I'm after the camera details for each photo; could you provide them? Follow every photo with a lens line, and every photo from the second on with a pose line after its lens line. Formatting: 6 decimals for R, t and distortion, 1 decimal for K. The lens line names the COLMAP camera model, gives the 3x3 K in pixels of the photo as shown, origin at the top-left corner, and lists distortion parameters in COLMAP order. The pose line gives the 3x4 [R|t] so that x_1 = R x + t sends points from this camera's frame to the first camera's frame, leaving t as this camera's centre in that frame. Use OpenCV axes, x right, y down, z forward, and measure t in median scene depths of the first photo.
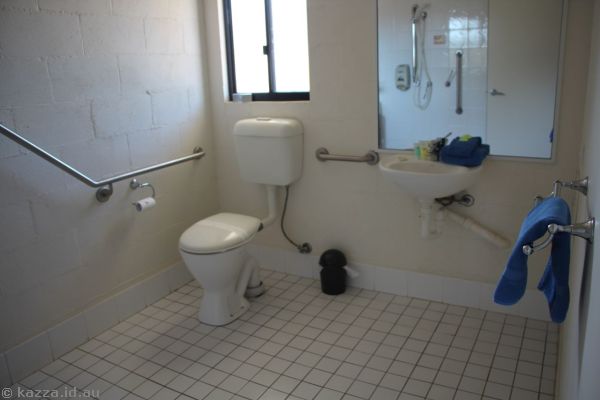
lens RADIAL K [[485.8, 0, 300.0], [0, 485.8, 200.0], [0, 0, 1]] dist [-0.184432, 0.146724]
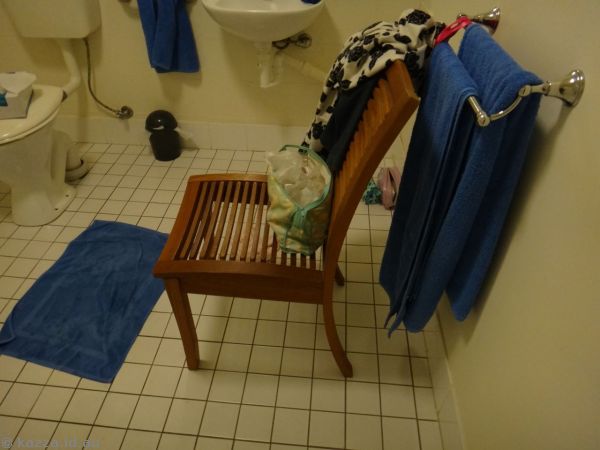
lens RADIAL K [[414.9, 0, 300.0], [0, 414.9, 225.0], [0, 0, 1]] dist [-0.060151, 0.000033]
pose [[0.906061, -0.227570, 0.356743, -0.013176], [0.058324, 0.902187, 0.427384, -0.015128], [-0.419109, -0.366430, 0.830709, 0.191349]]
